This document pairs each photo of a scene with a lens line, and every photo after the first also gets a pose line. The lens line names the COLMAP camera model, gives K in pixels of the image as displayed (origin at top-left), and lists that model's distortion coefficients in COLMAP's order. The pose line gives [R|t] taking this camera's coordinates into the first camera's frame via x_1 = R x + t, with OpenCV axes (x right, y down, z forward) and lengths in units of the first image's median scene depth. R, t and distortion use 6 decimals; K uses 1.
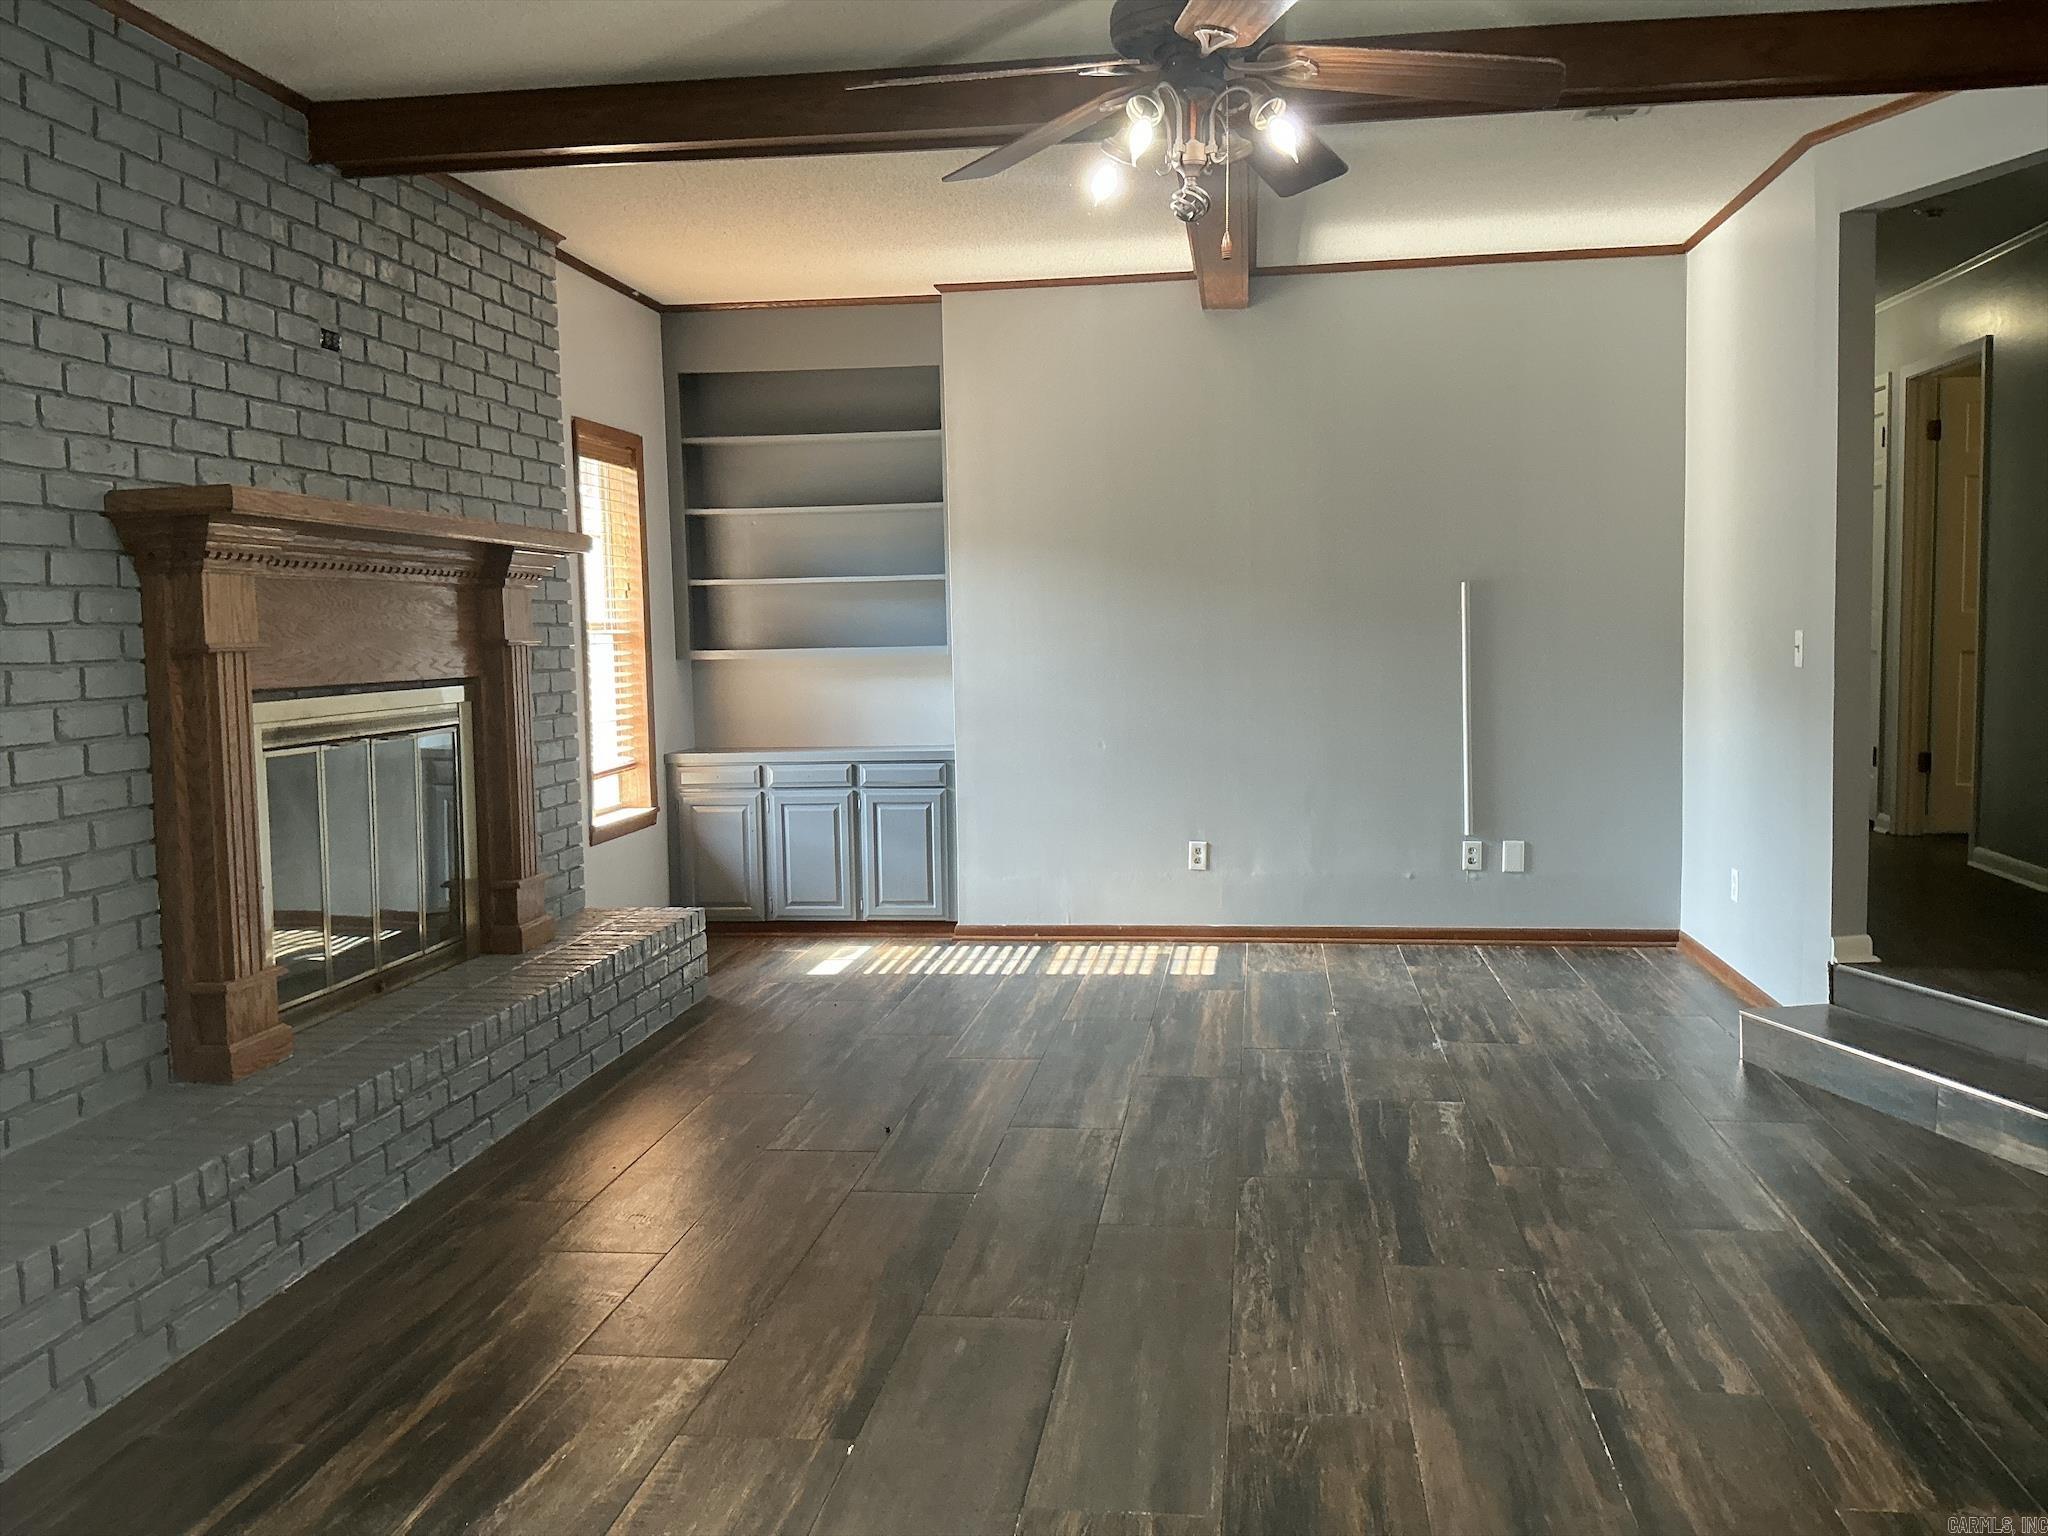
lens RADIAL K [[1696.9, 0, 1025.2], [0, 1696.9, 773.6], [0, 0, 1]] dist [0.122670, -0.265571]
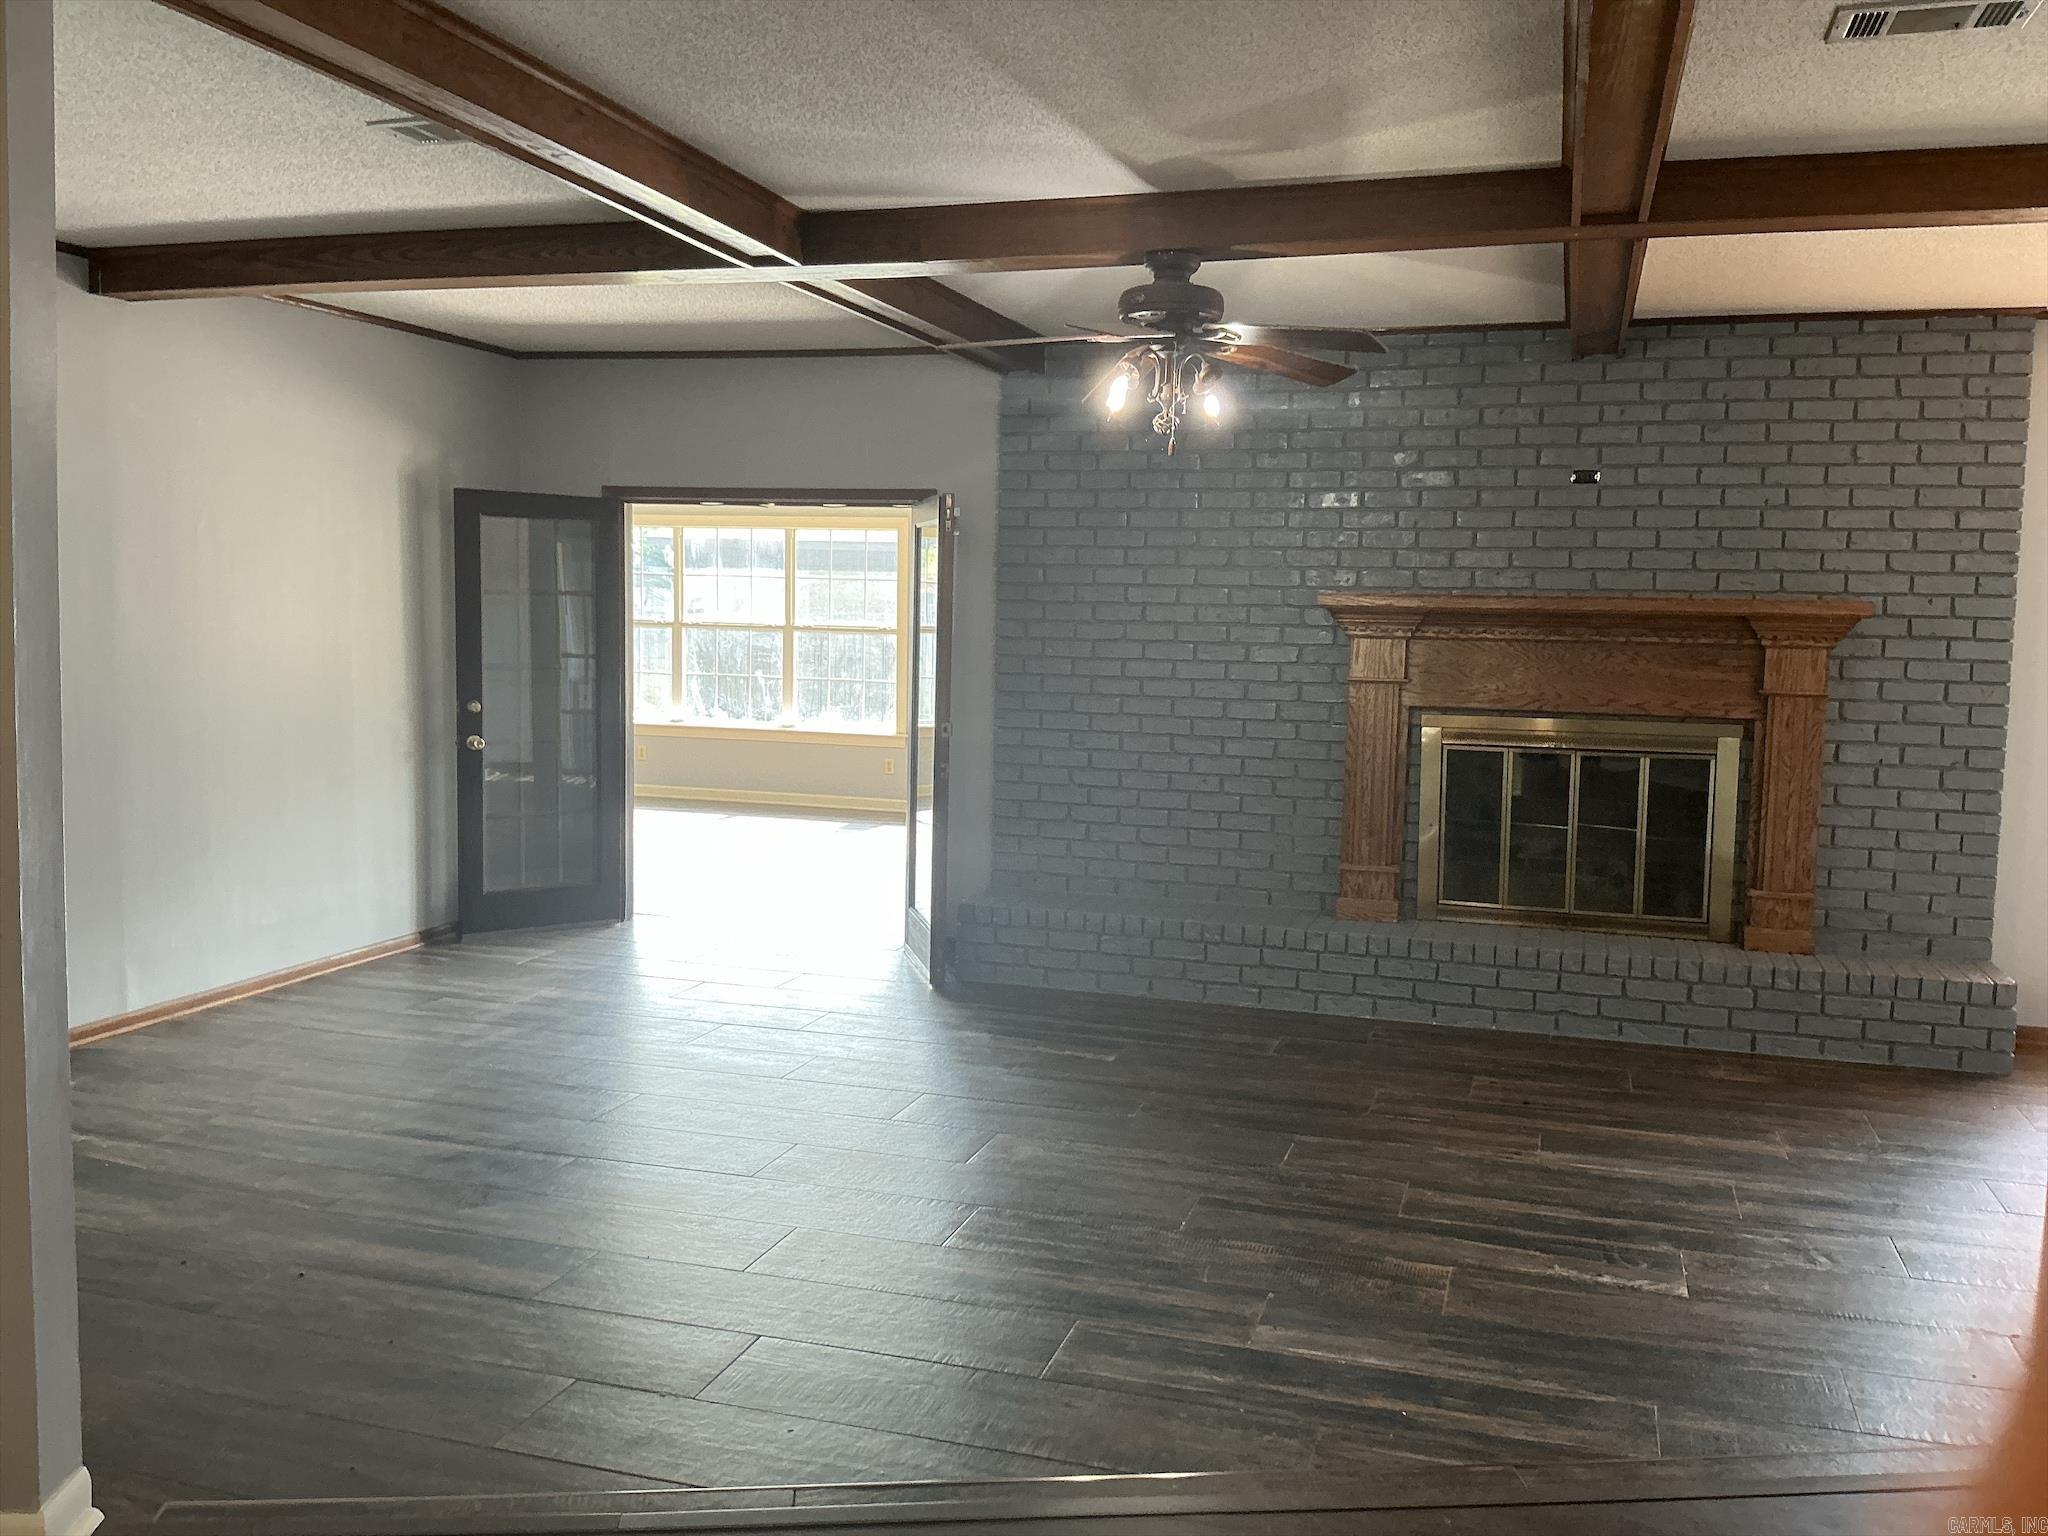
lens RADIAL K [[1696.9, 0, 1025.2], [0, 1696.9, 773.6], [0, 0, 1]] dist [0.122670, -0.265571]
pose [[-0.164310, 0.111063, -0.980136, 1.011441], [-0.102778, 0.986305, 0.128991, -0.127467], [0.981040, 0.121931, -0.150645, 0.700305]]
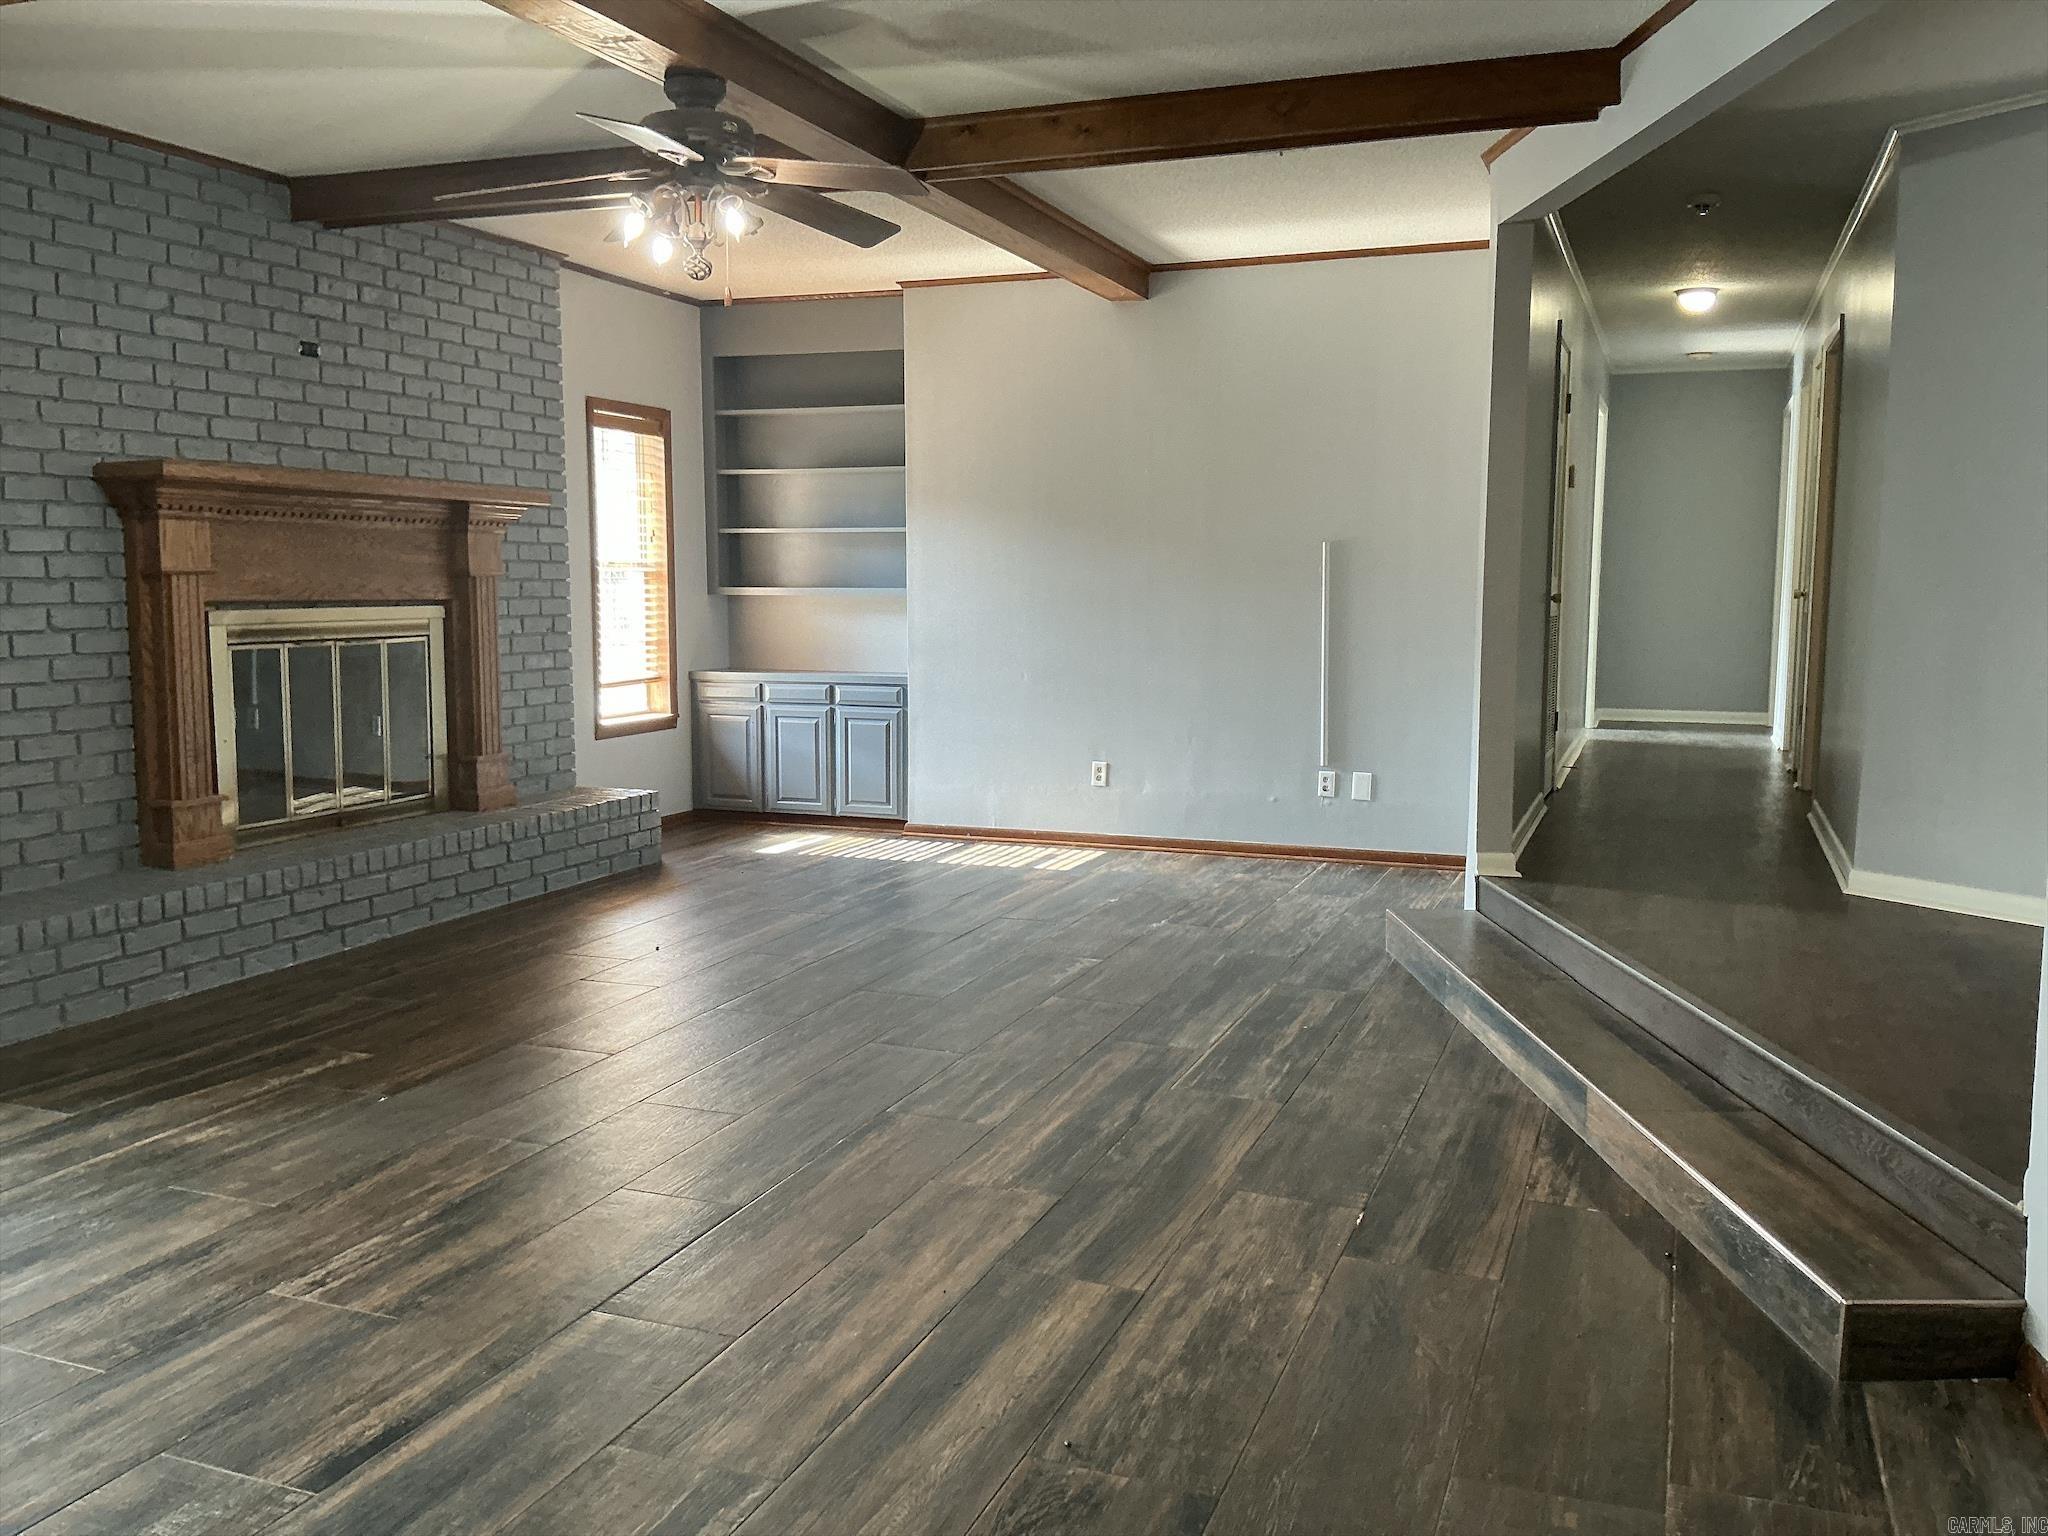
lens RADIAL K [[1696.9, 0, 1025.2], [0, 1696.9, 773.6], [0, 0, 1]] dist [0.122670, -0.265571]
pose [[0.974444, 0.047764, -0.219493, 0.421346], [-0.041141, 0.998552, 0.034648, 0.013604], [0.220830, -0.024732, 0.974999, -0.198849]]
